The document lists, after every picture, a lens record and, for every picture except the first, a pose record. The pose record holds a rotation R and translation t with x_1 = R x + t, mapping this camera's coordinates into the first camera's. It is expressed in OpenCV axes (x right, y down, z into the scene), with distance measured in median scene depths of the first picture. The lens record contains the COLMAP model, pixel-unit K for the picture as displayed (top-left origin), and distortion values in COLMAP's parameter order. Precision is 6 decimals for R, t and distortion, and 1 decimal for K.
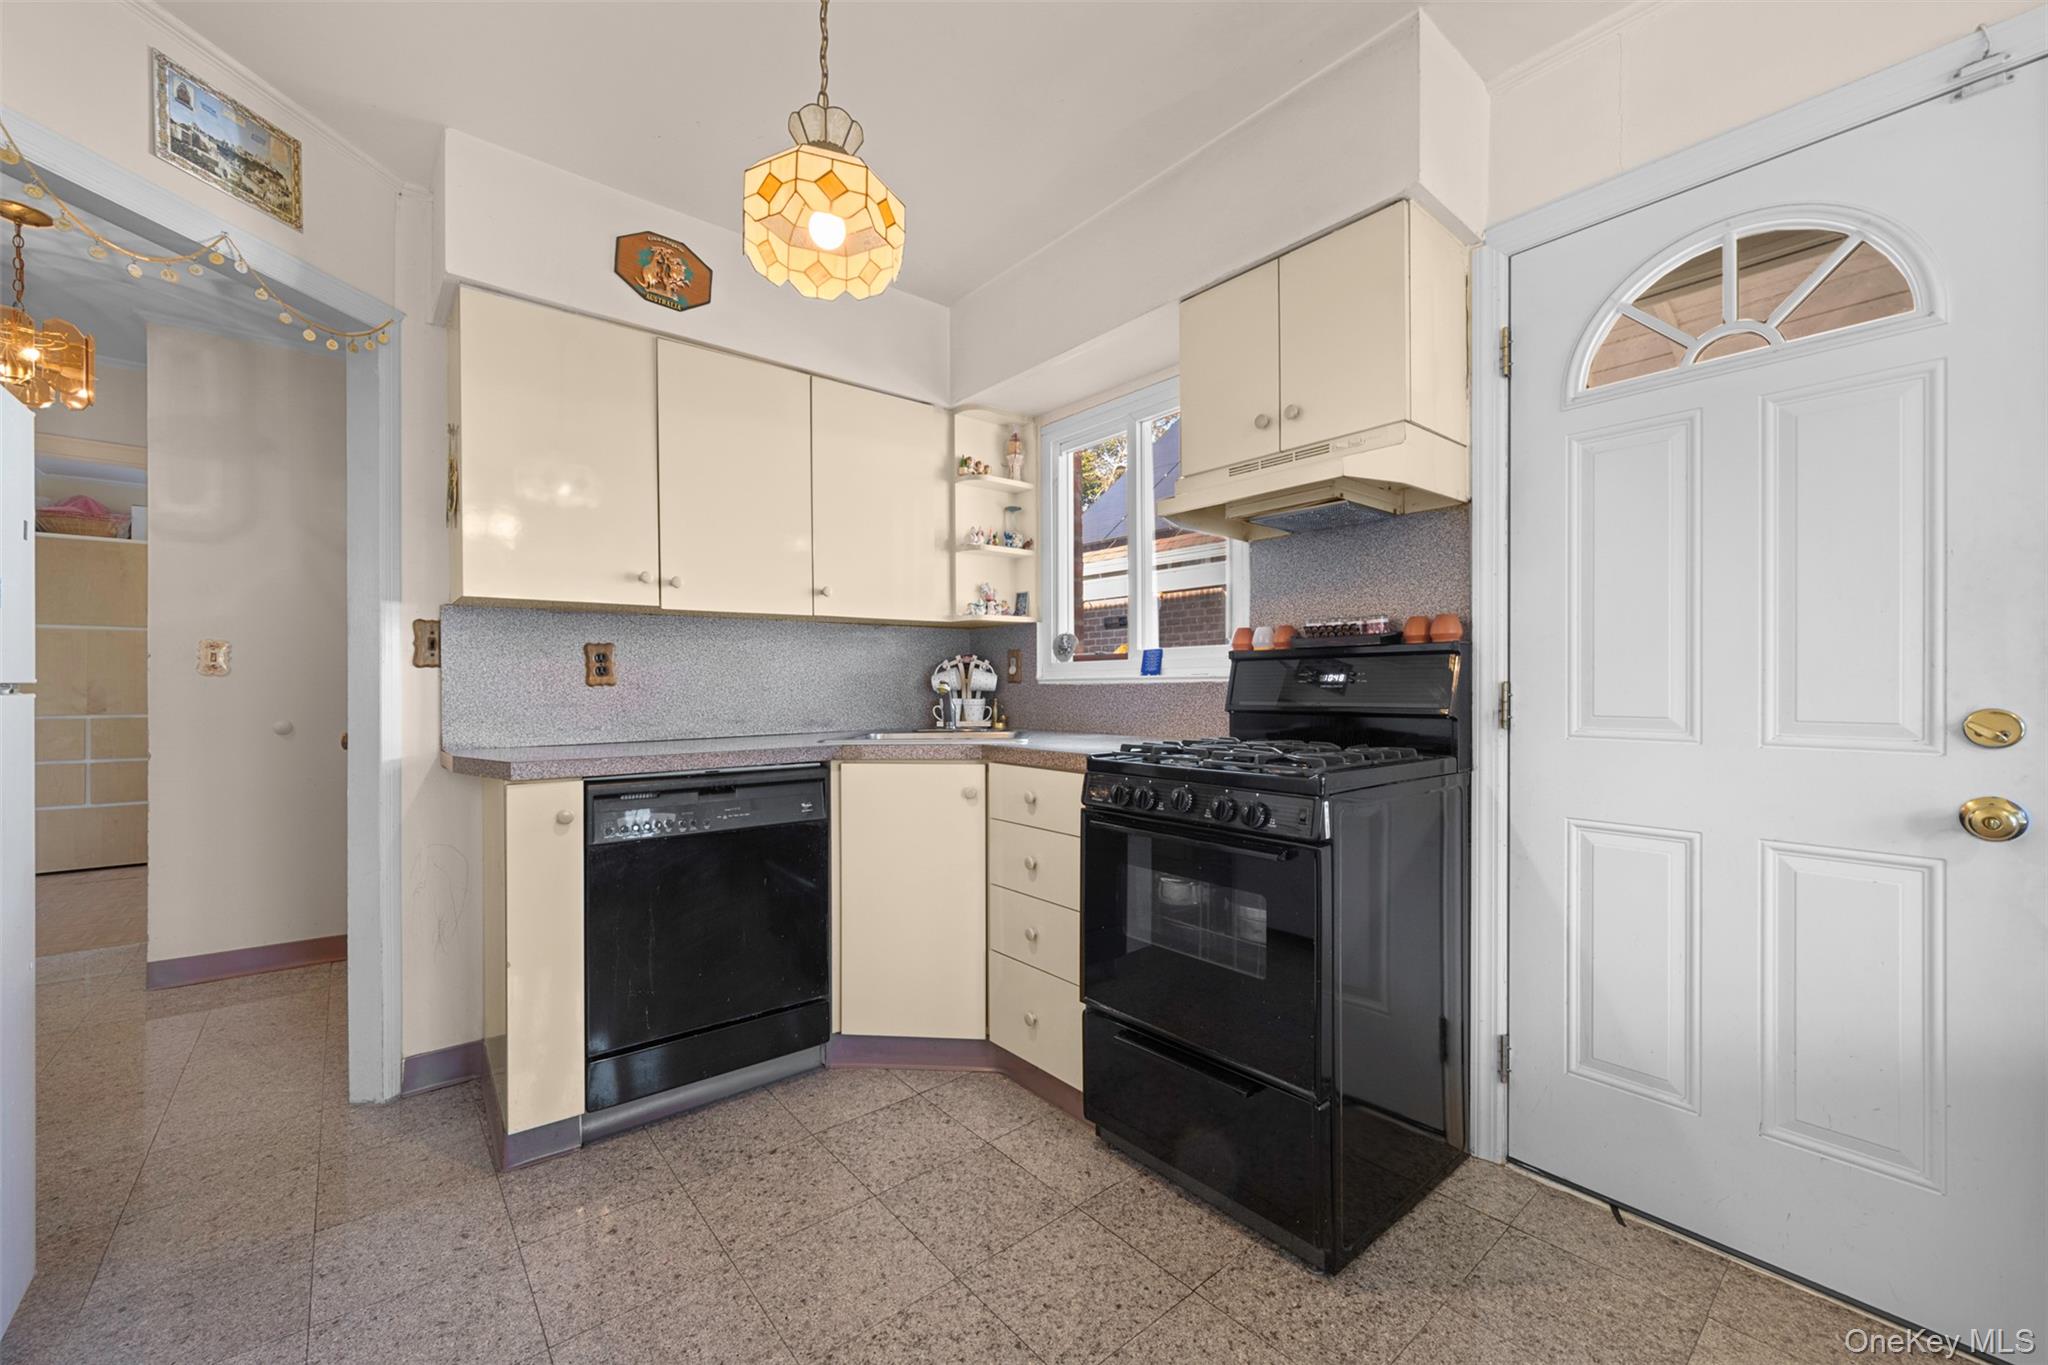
lens RADIAL K [[805.5, 0, 1024.0], [0, 805.5, 682.5], [0, 0, 1]] dist [0.000422, -0.000201]
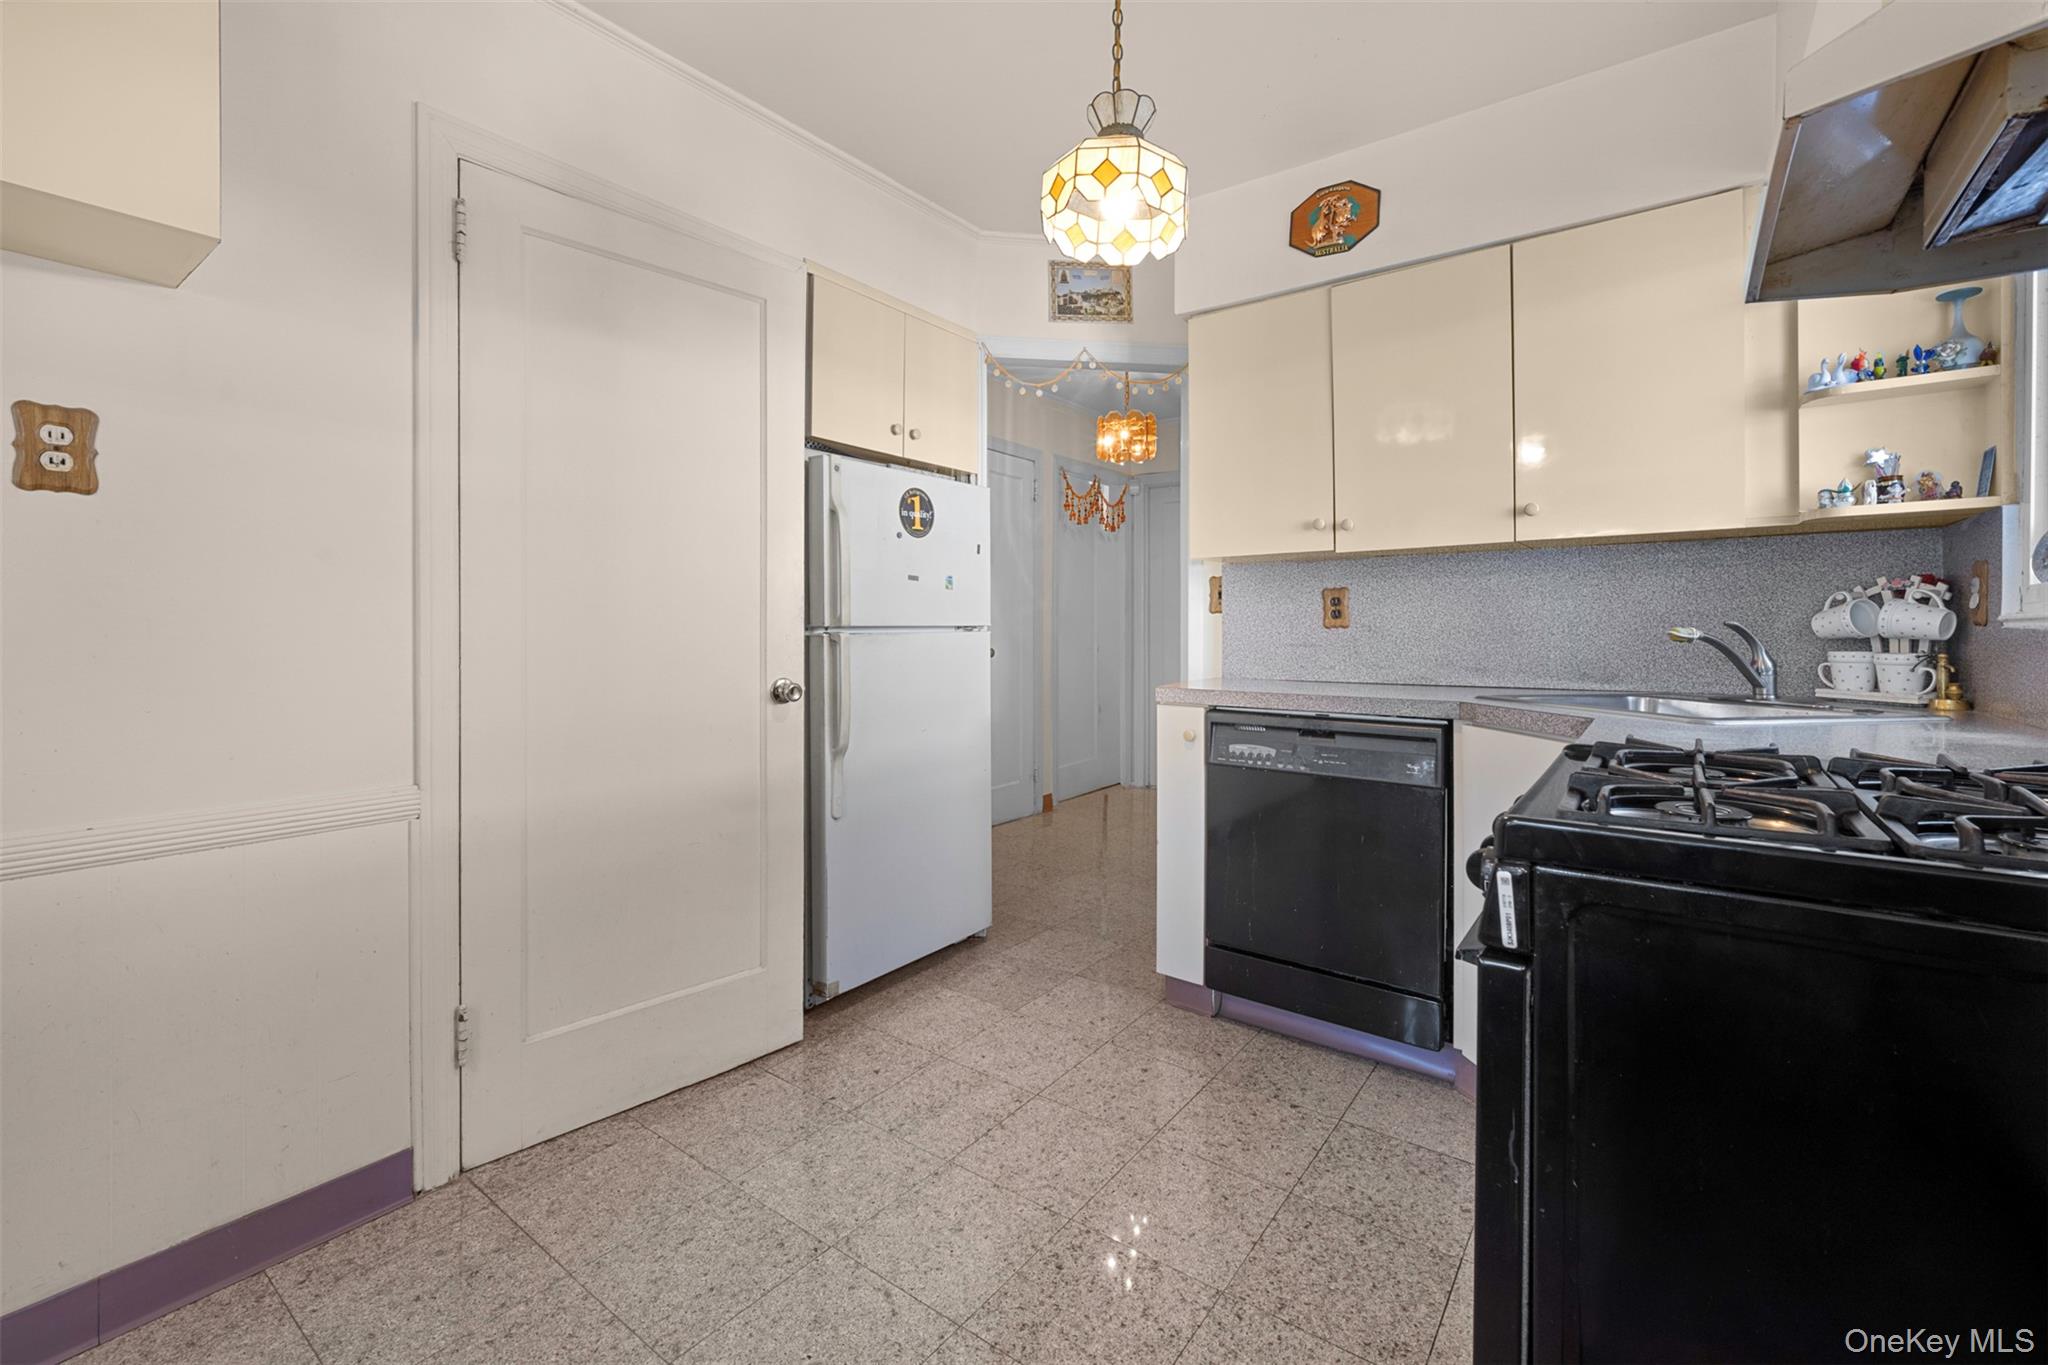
lens RADIAL K [[862.7, 0, 1054.3], [0, 862.7, 634.3], [0, 0, 1]] dist [-0.002455, -0.000611]
pose [[0.249395, 0.011279, -0.968336, 0.526808], [0.001922, 0.999924, 0.012142, -0.002280], [0.968400, -0.004889, 0.249354, 0.390793]]
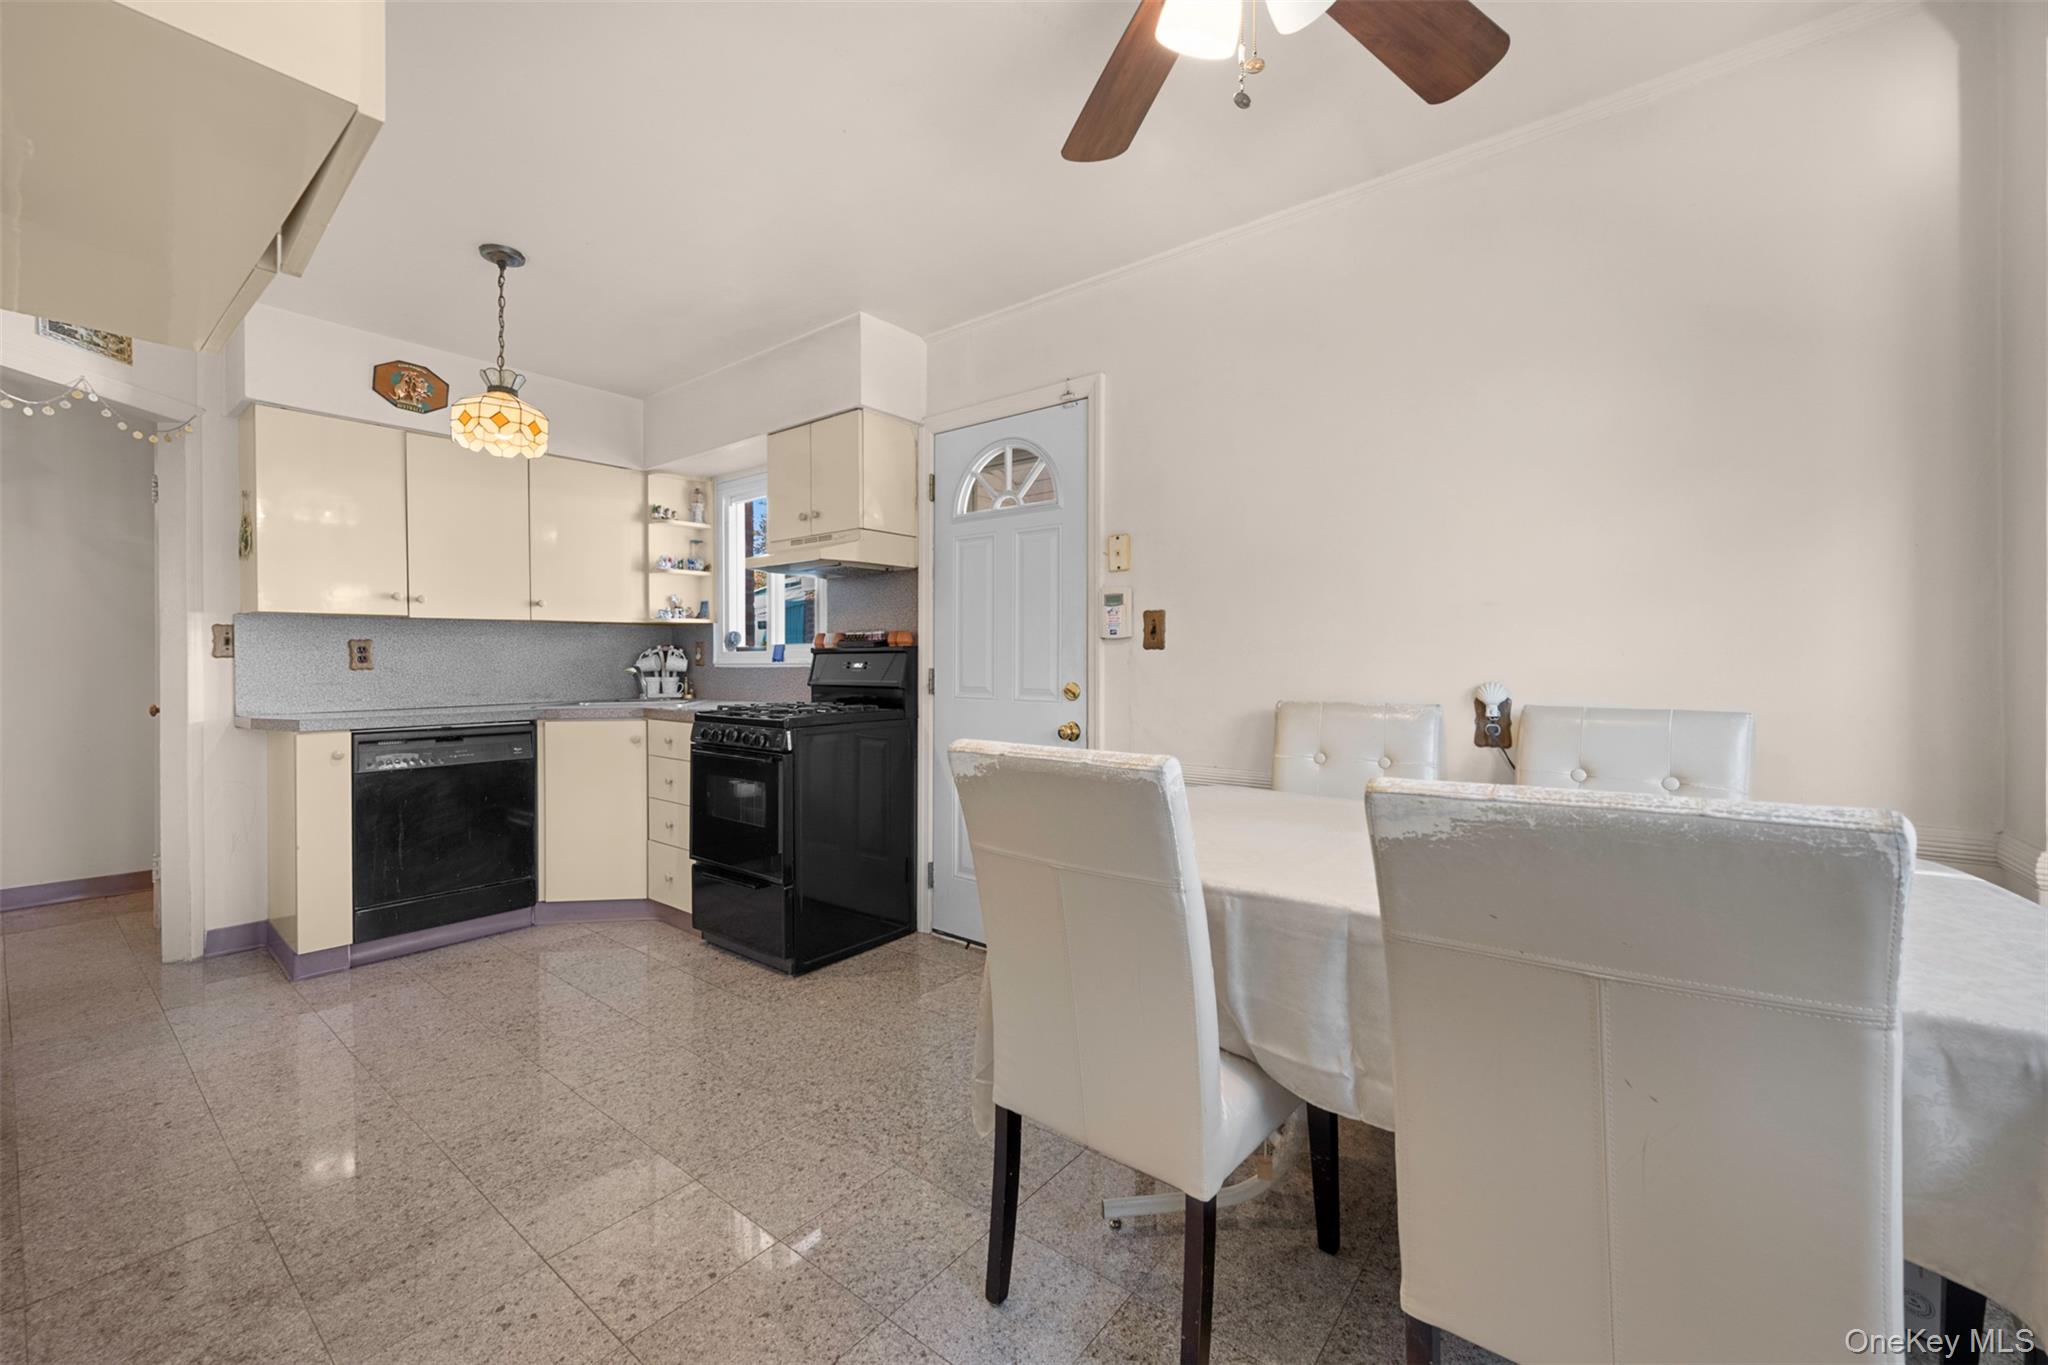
lens RADIAL K [[810.7, 0, 1017.1], [0, 810.7, 660.9], [0, 0, 1]] dist [-0.000154, 0.000066]
pose [[0.979171, 0.000614, 0.203038, 0.335827], [-0.001645, 0.999987, 0.004909, -0.022139], [-0.203032, -0.005141, 0.979159, -0.674408]]
